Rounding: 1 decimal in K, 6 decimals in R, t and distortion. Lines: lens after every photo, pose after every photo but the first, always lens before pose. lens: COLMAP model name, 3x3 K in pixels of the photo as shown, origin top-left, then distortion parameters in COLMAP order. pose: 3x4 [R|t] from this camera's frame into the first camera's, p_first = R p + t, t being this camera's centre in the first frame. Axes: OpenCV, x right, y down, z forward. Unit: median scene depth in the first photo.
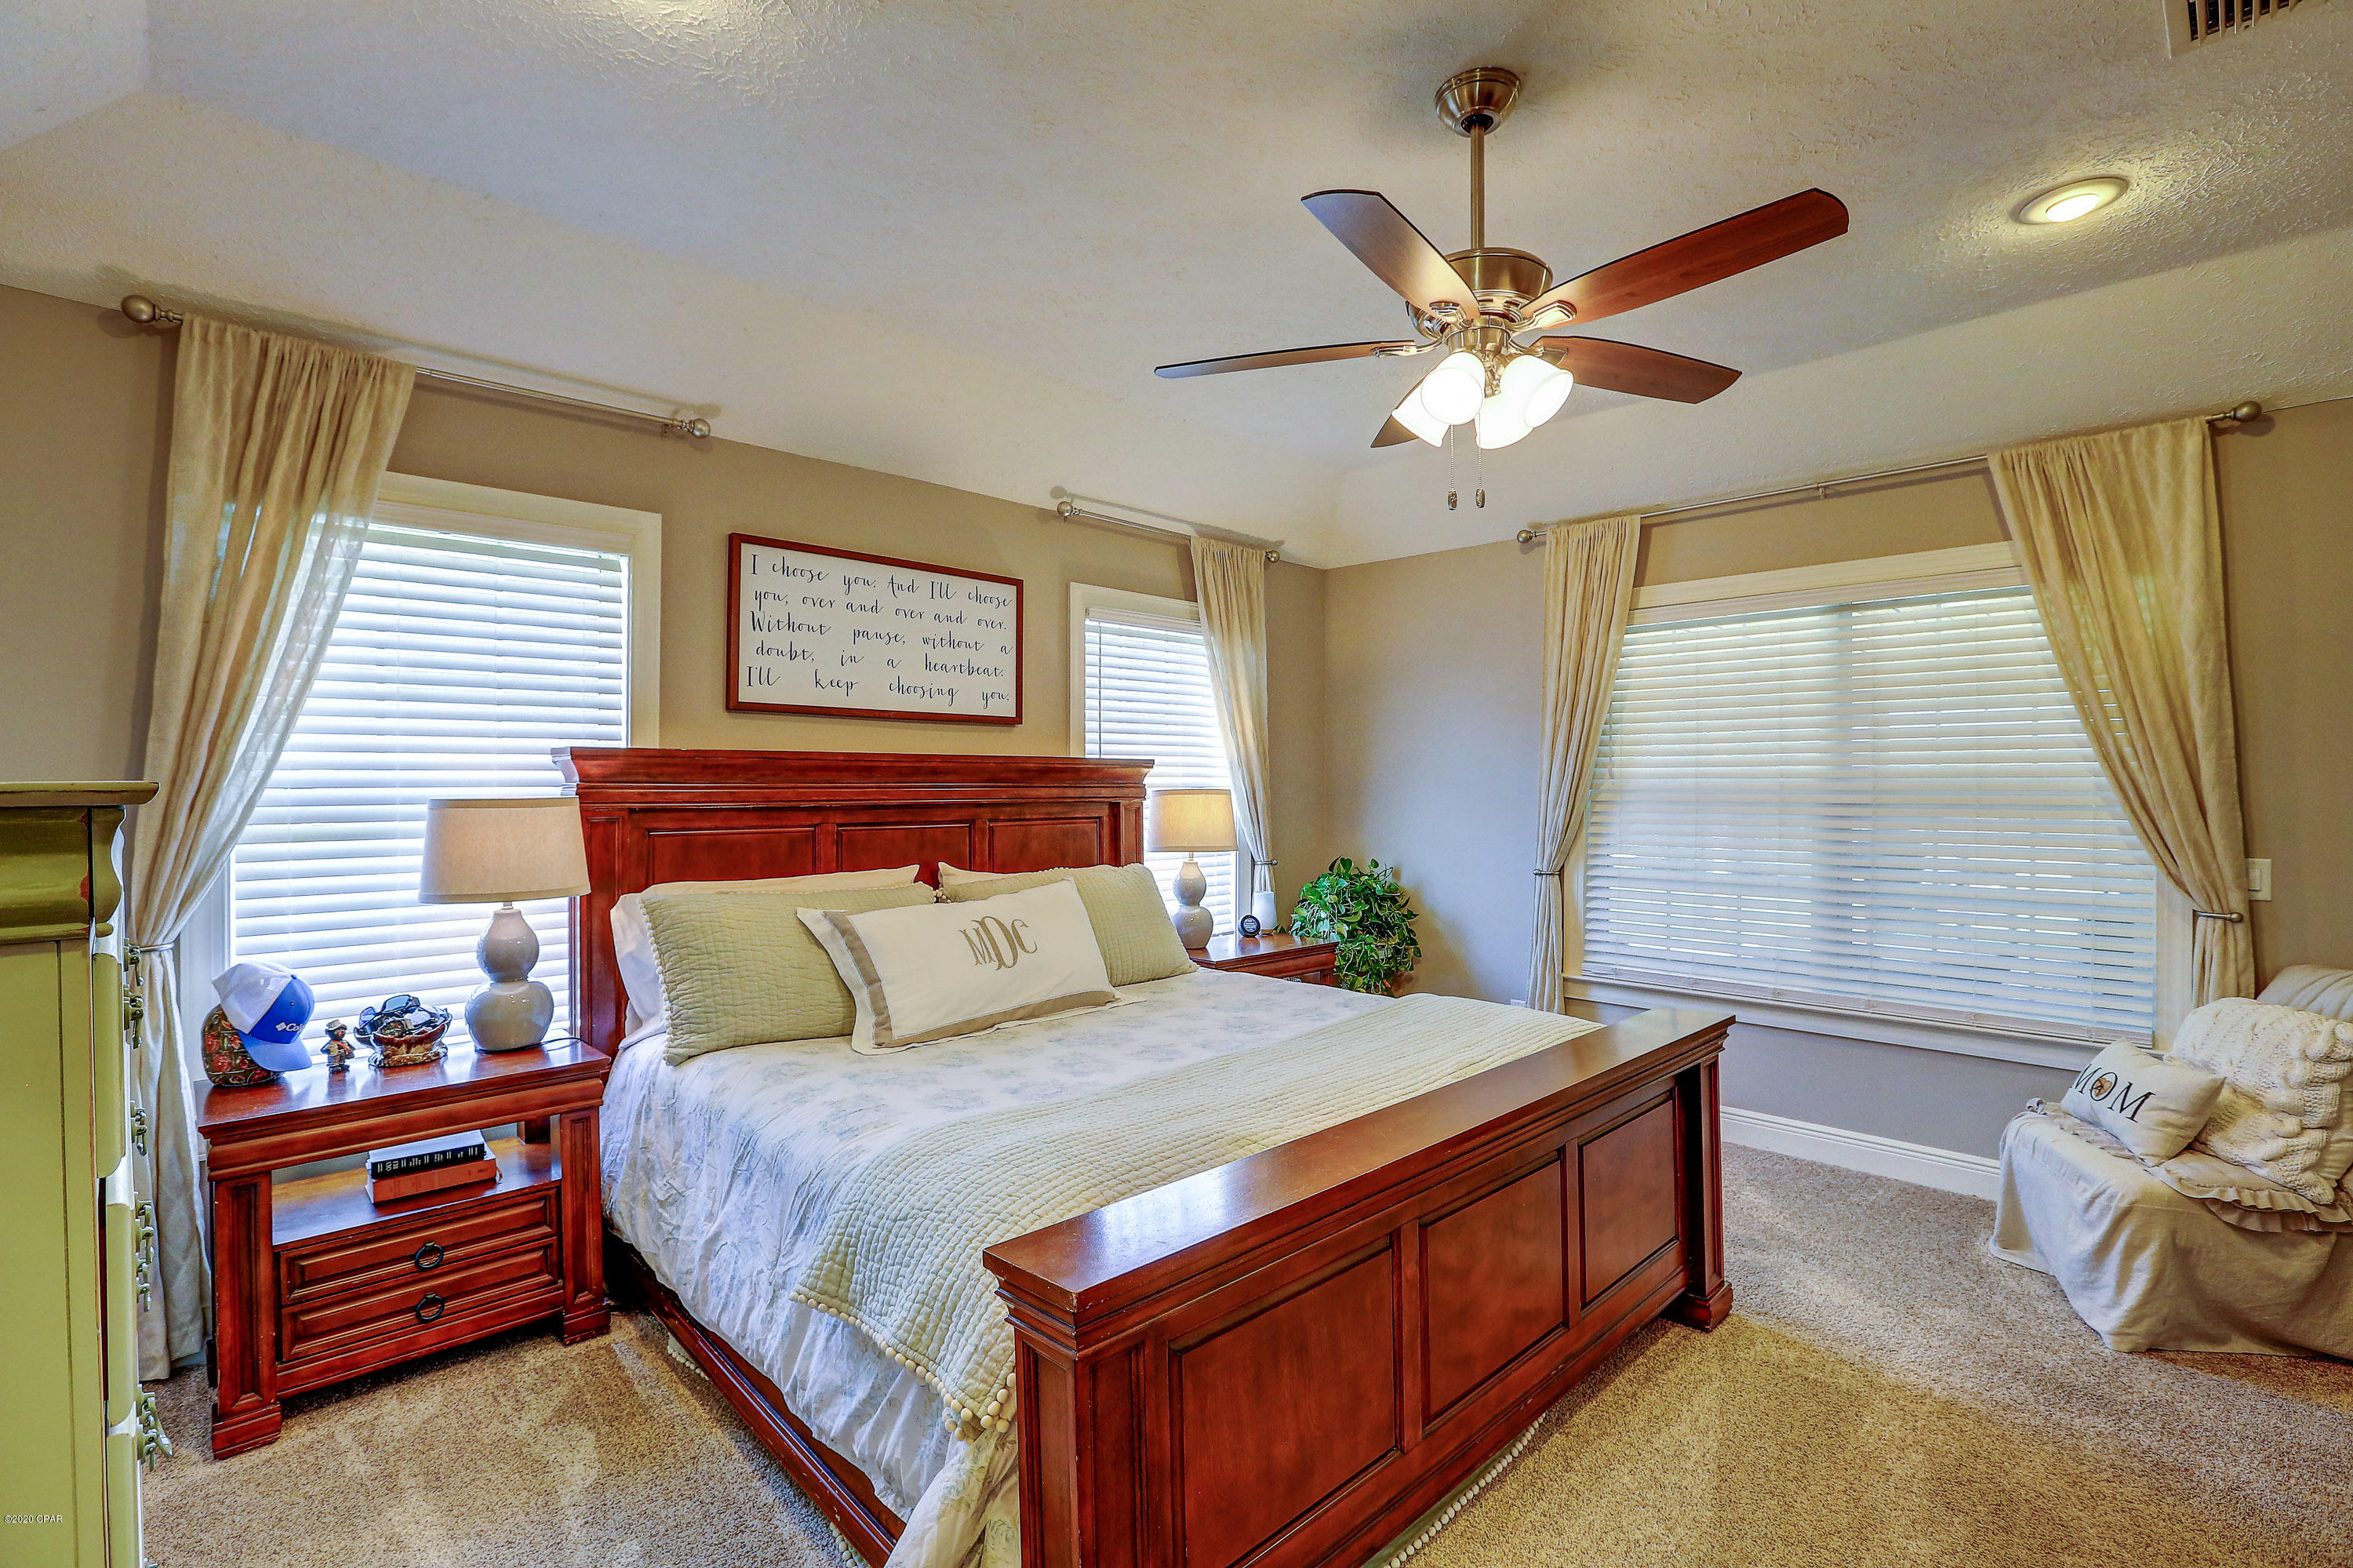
lens RADIAL K [[1095.4, 0, 1170.2], [0, 1095.4, 782.3], [0, 0, 1]] dist [-0.041524, 0.013268]
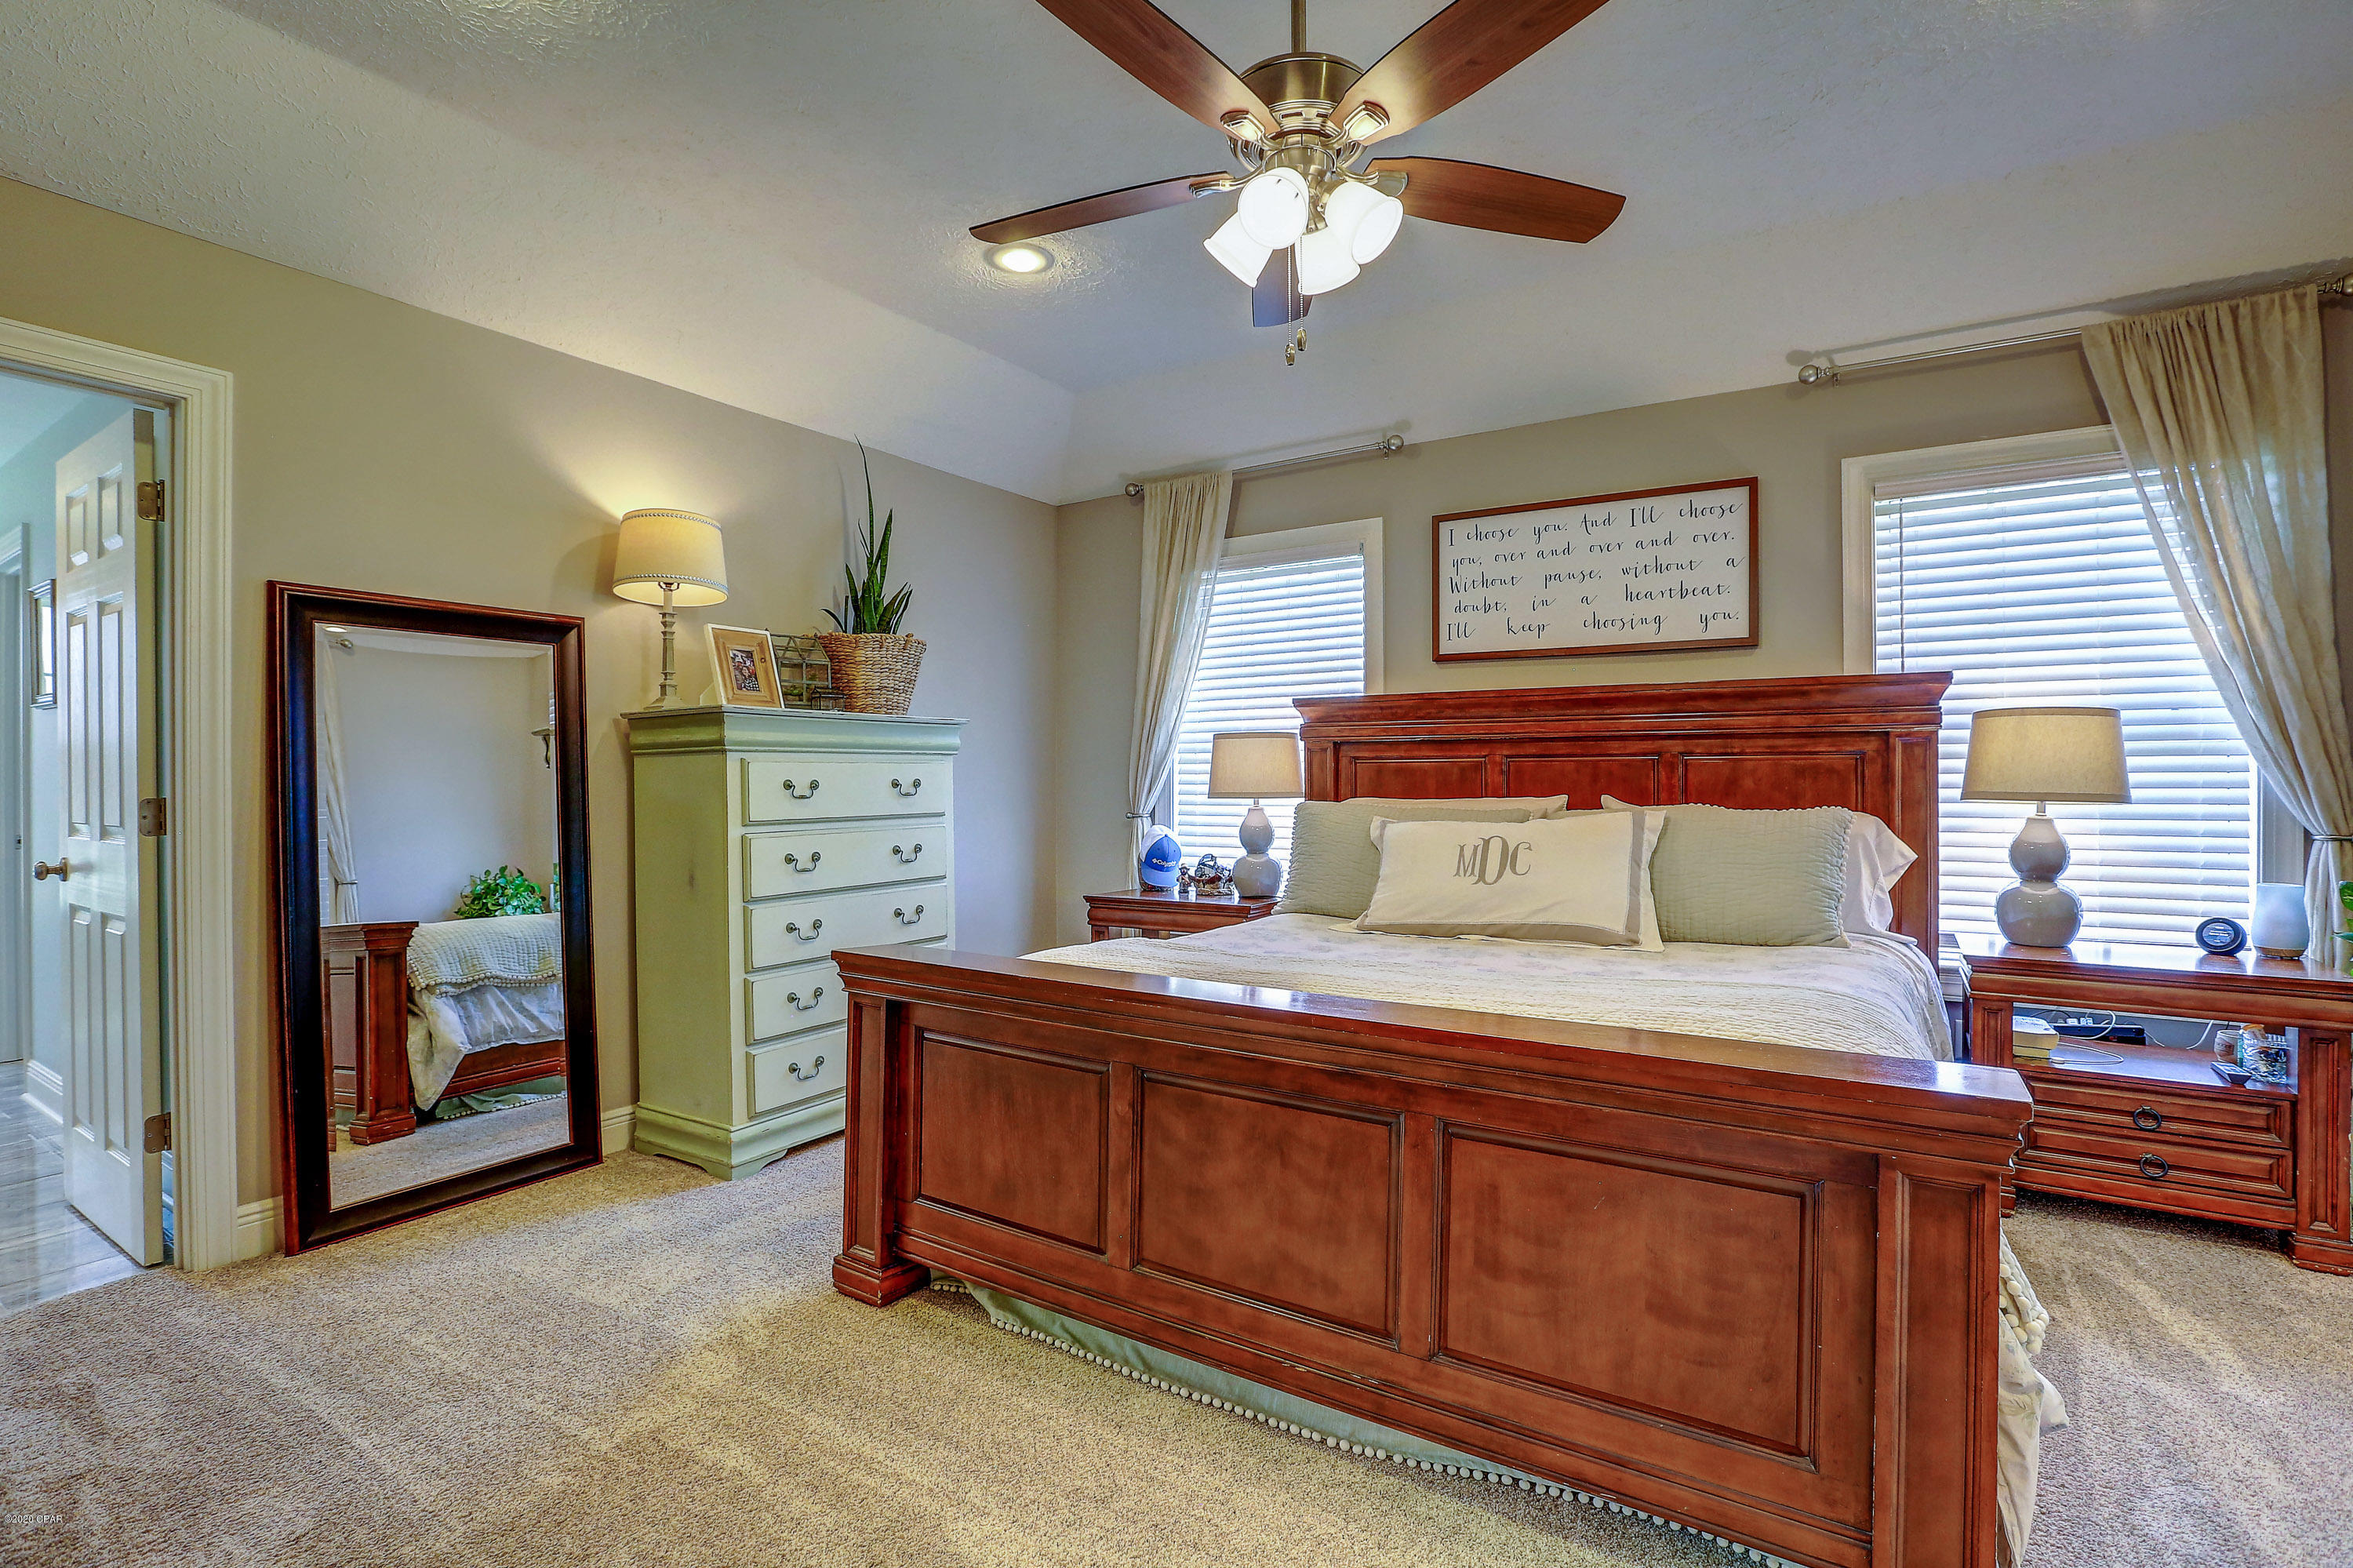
lens RADIAL K [[1095.4, 0, 1169.8], [0, 1095.4, 783.0], [0, 0, 1]] dist [-0.041524, 0.013268]
pose [[0.217762, 0.006128, -0.975983, 0.734725], [-0.000341, 0.999981, 0.006203, 0.062456], [0.976002, -0.001018, 0.217760, 0.449124]]
